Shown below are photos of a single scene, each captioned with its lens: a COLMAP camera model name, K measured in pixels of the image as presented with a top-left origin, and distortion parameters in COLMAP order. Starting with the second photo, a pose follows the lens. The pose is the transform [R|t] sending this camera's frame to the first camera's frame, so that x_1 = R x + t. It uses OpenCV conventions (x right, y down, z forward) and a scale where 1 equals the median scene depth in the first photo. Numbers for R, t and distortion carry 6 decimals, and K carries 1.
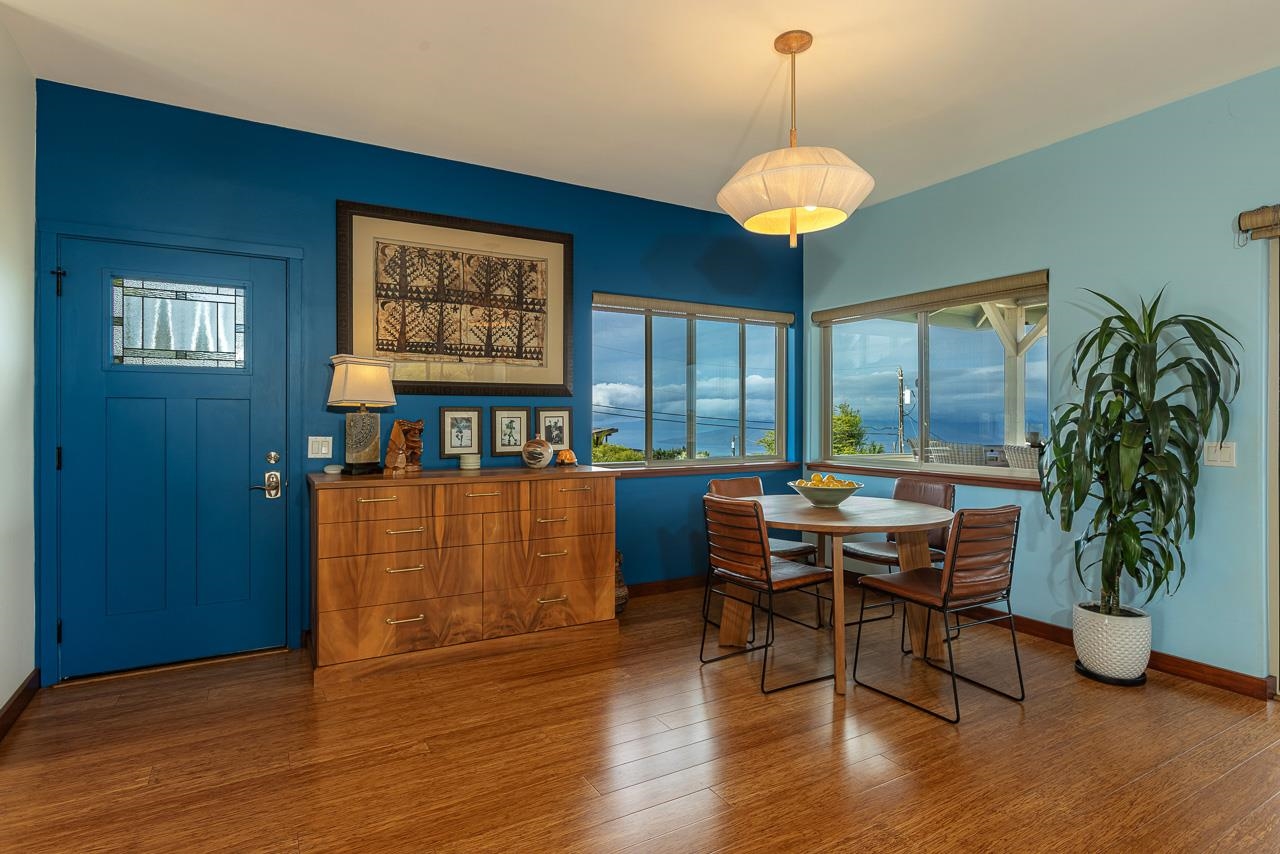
lens RADIAL K [[681.9, 0, 631.6], [0, 681.9, 422.6], [0, 0, 1]] dist [-0.005195, 0.000374]
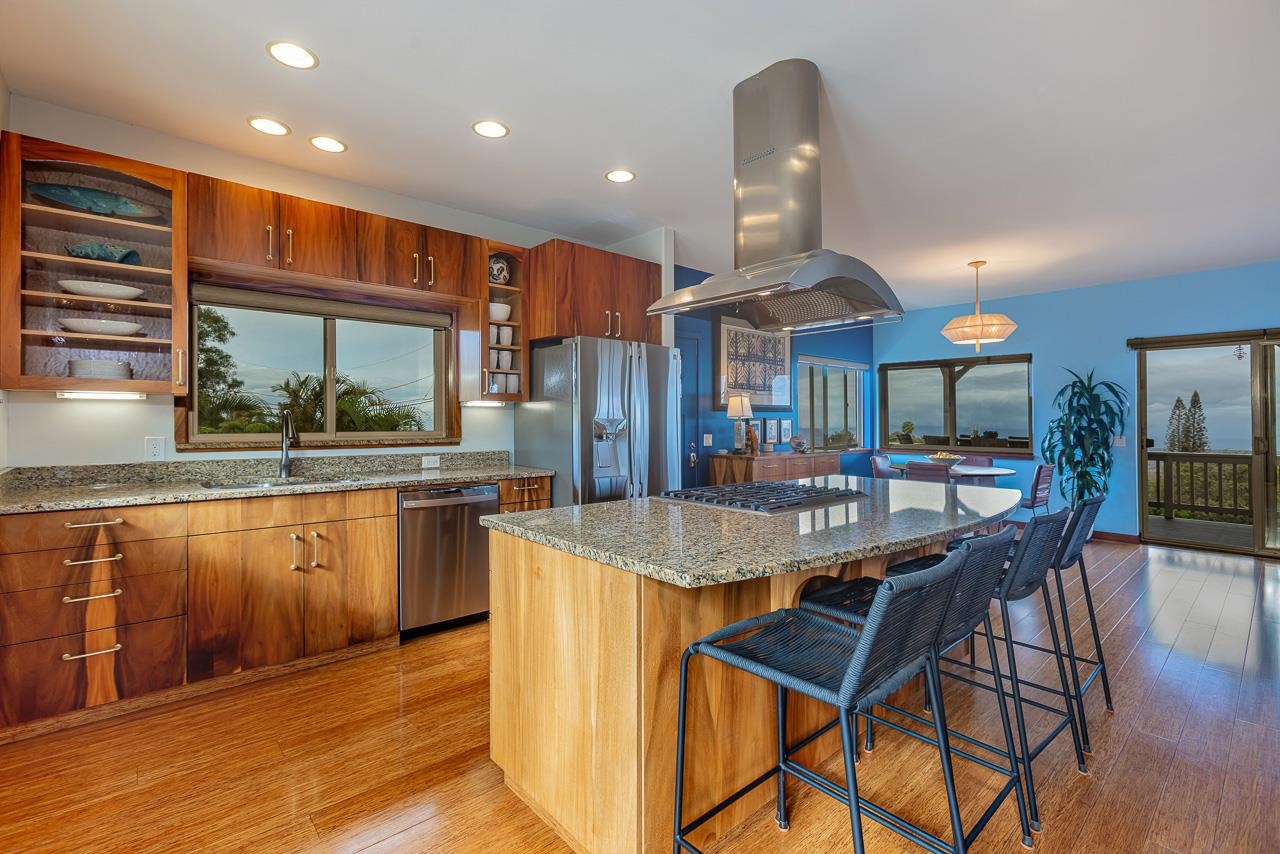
lens RADIAL K [[566.6, 0, 642.7], [0, 566.6, 423.9], [0, 0, 1]] dist [0.003491, 0.001314]
pose [[0.978920, 0.000339, 0.204243, -0.884718], [-0.001665, 0.999979, 0.006323, -0.017127], [-0.204237, -0.006530, 0.978900, -0.445686]]
